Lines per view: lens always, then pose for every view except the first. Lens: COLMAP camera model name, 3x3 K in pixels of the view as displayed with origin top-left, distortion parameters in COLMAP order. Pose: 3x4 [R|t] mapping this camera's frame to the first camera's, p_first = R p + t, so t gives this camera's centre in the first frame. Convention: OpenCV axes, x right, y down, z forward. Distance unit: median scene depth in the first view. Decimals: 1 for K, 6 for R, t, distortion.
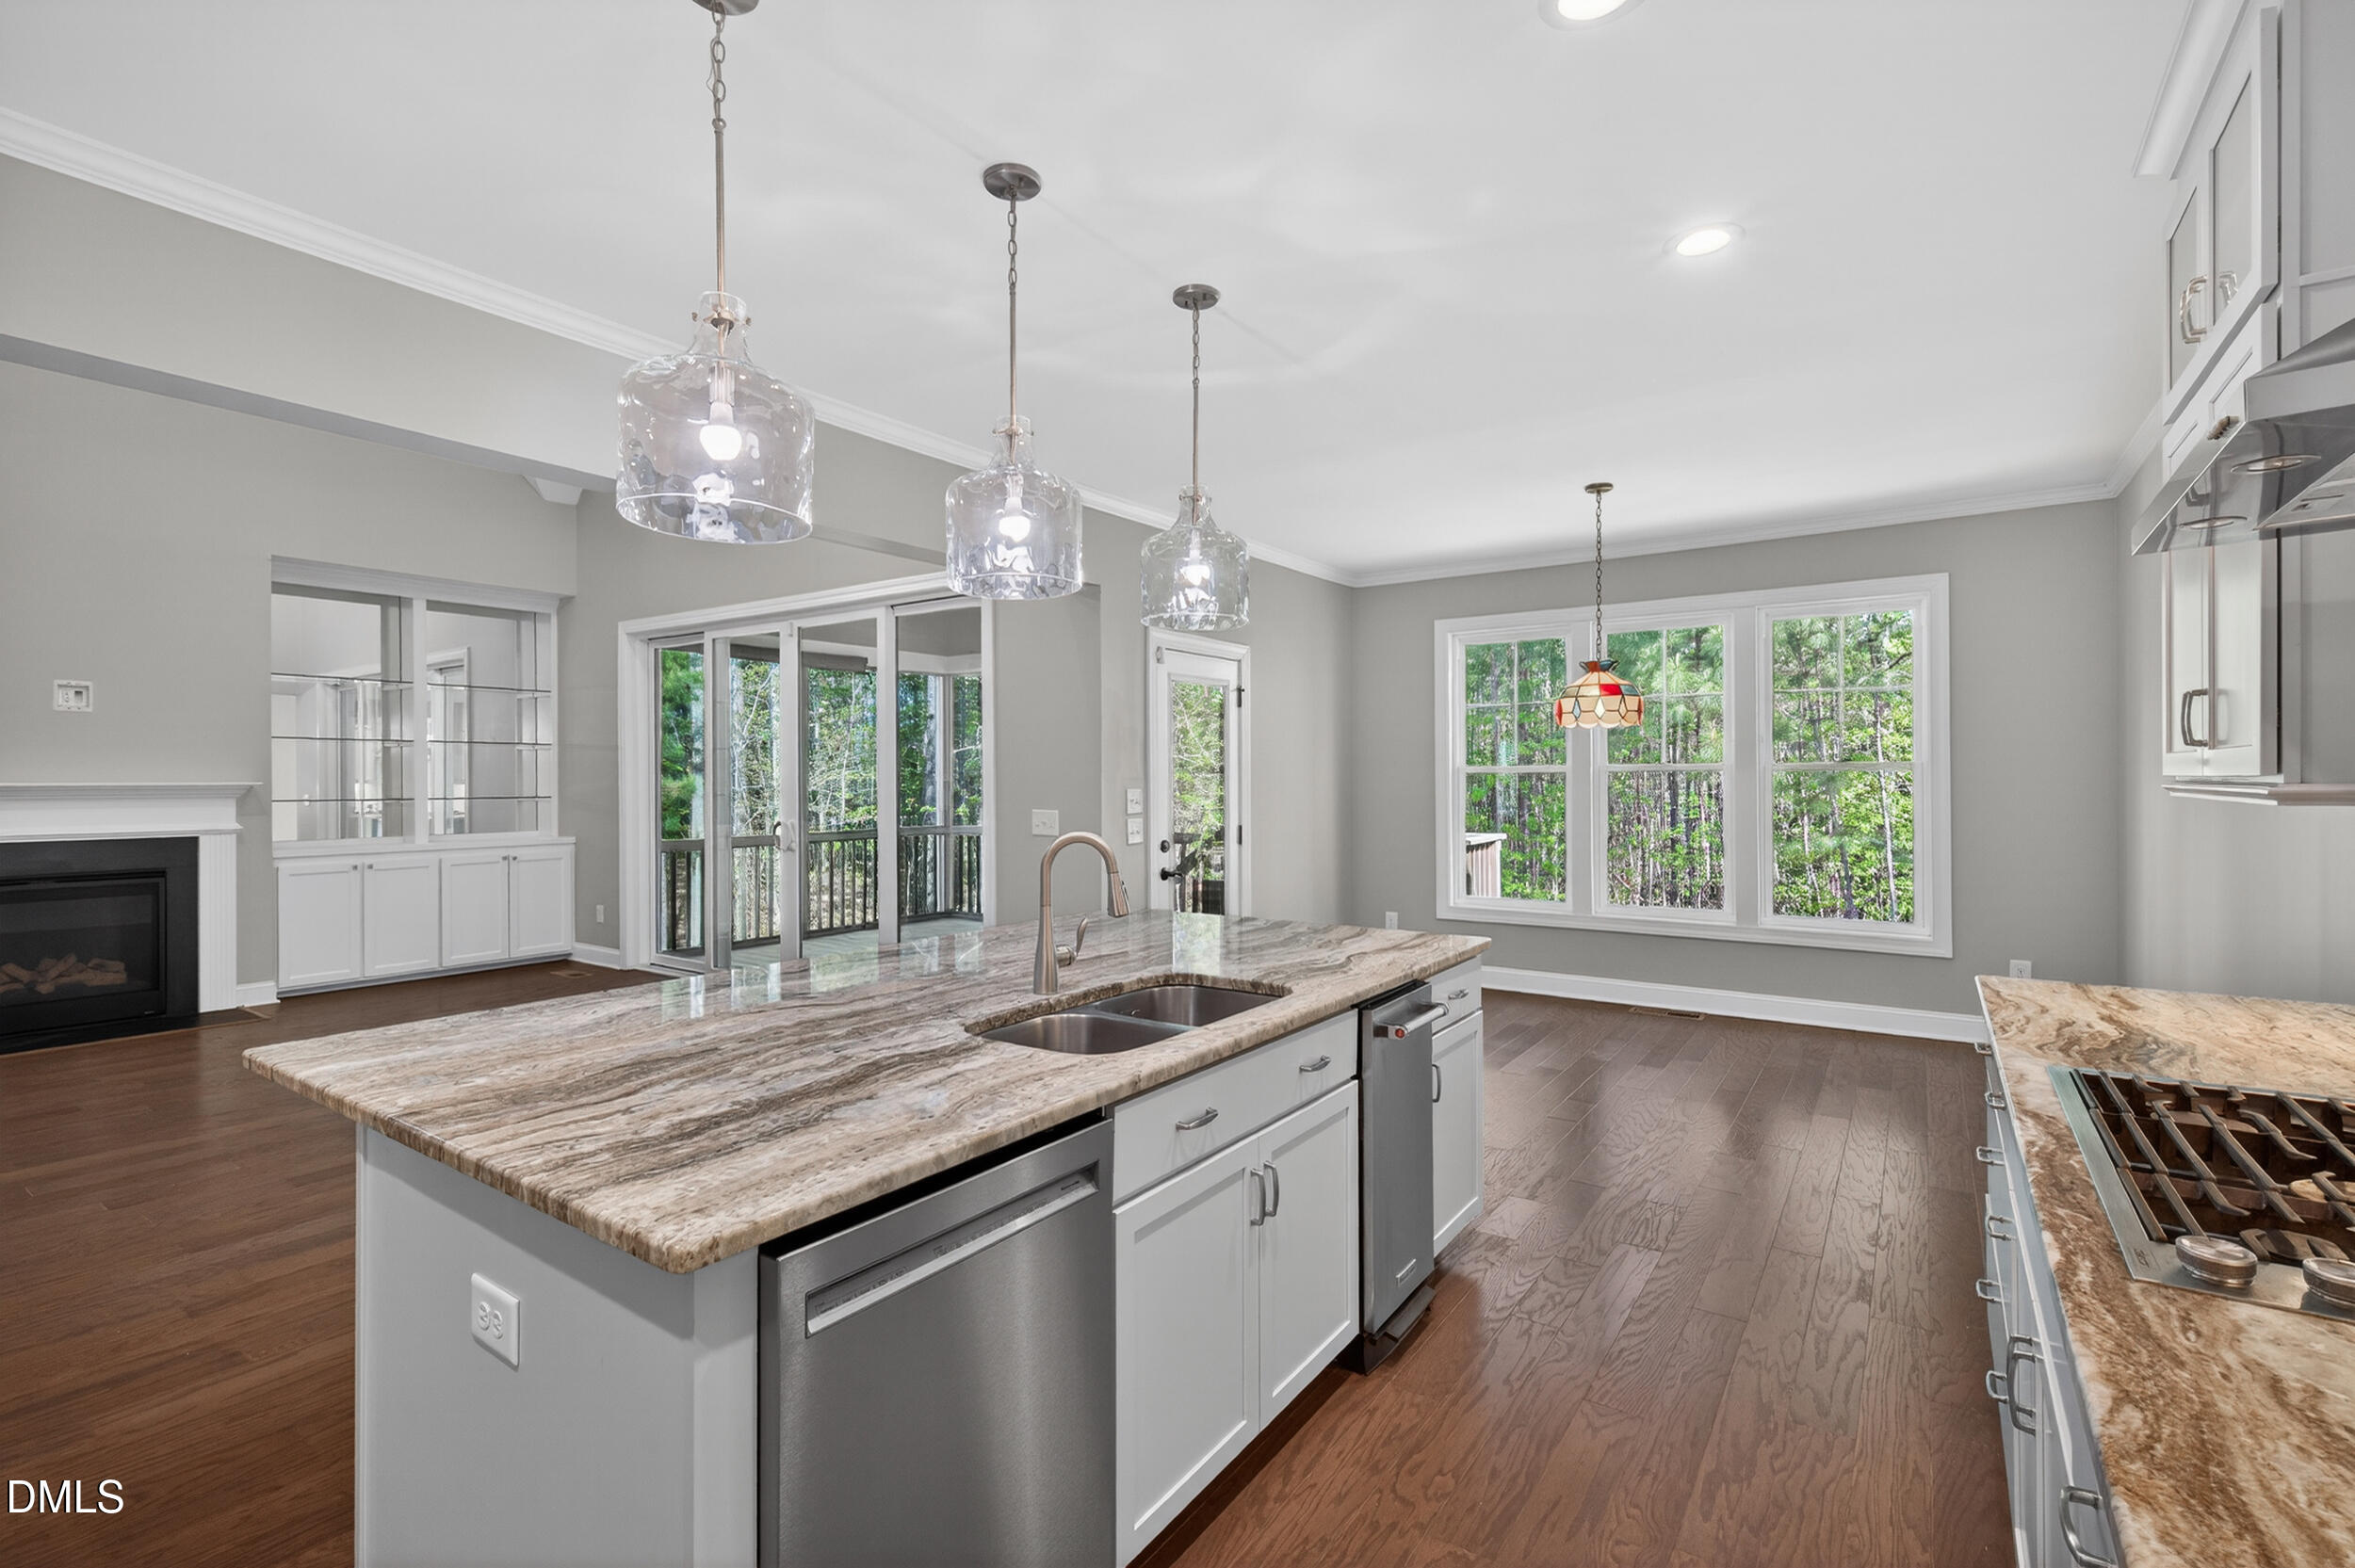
lens RADIAL K [[1067.2, 0, 1171.7], [0, 1067.2, 788.2], [0, 0, 1]] dist [0.010124, 0.000851]
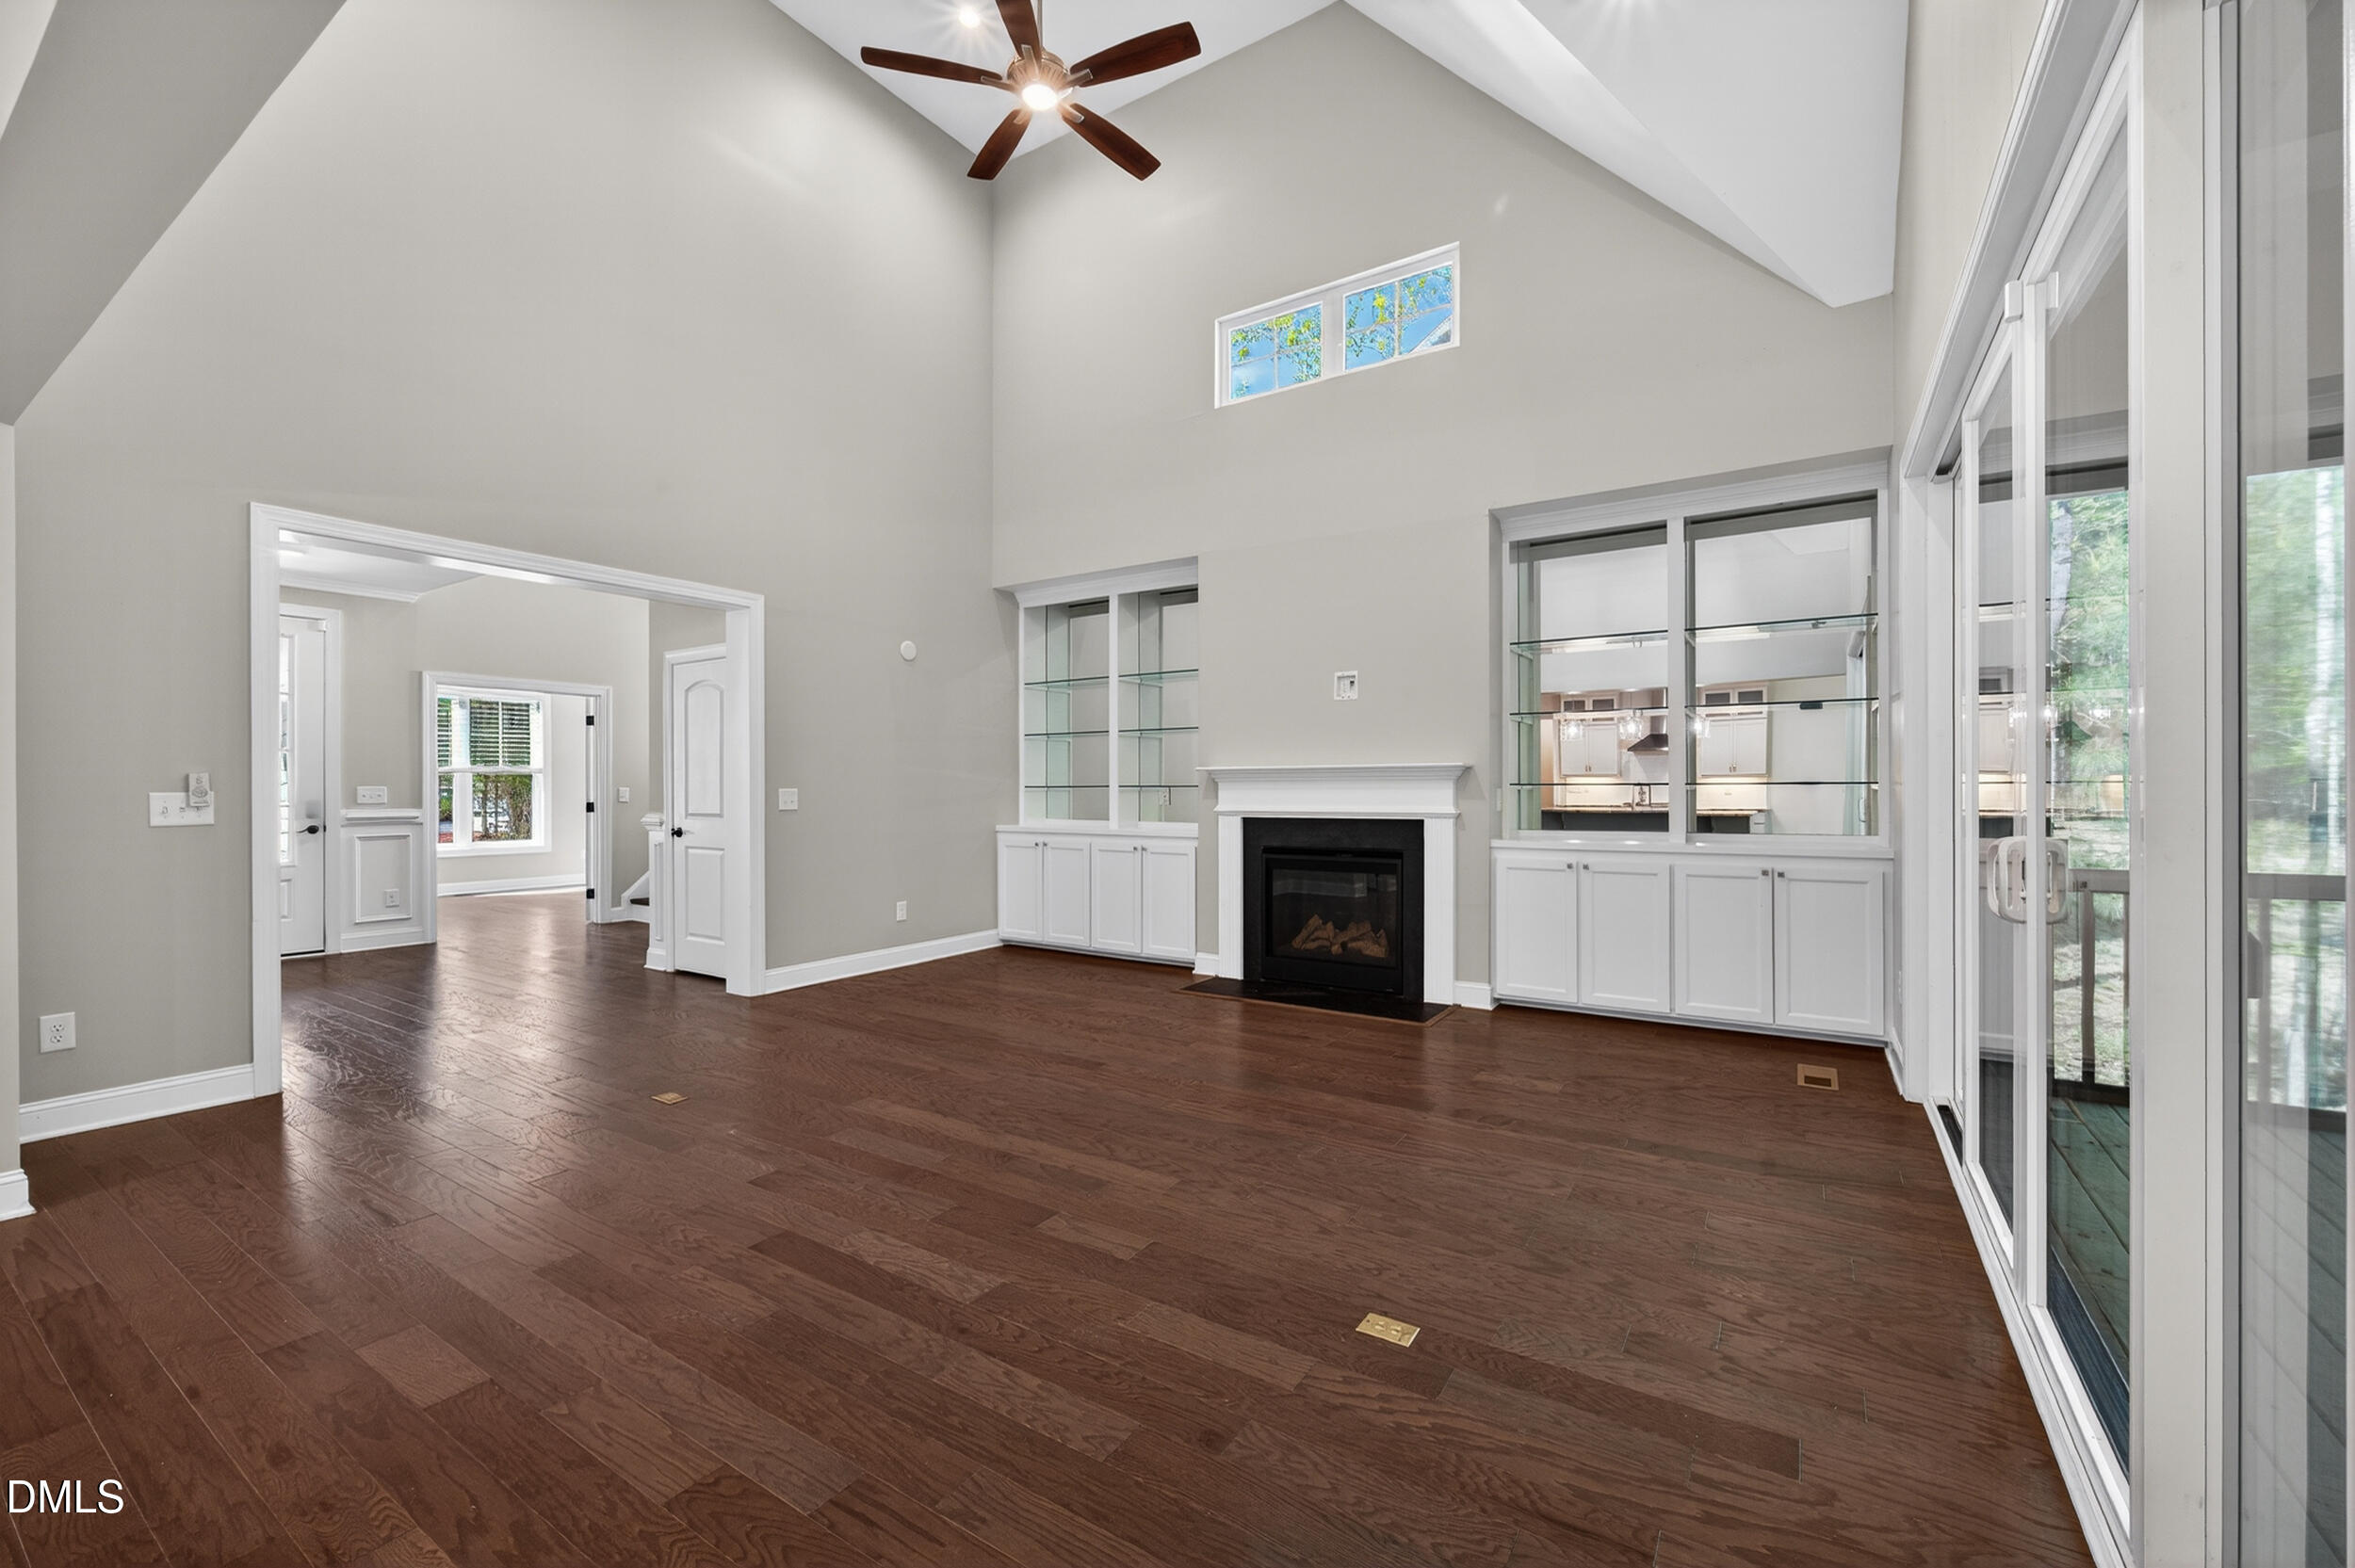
lens RADIAL K [[949.8, 0, 1182.7], [0, 949.8, 791.6], [0, 0, 1]] dist [-0.001535, -0.000021]
pose [[0.036496, 0.002753, -0.999330, -0.054219], [-0.006853, 0.999973, 0.002505, 0.018285], [0.999310, 0.006757, 0.036514, 0.733561]]
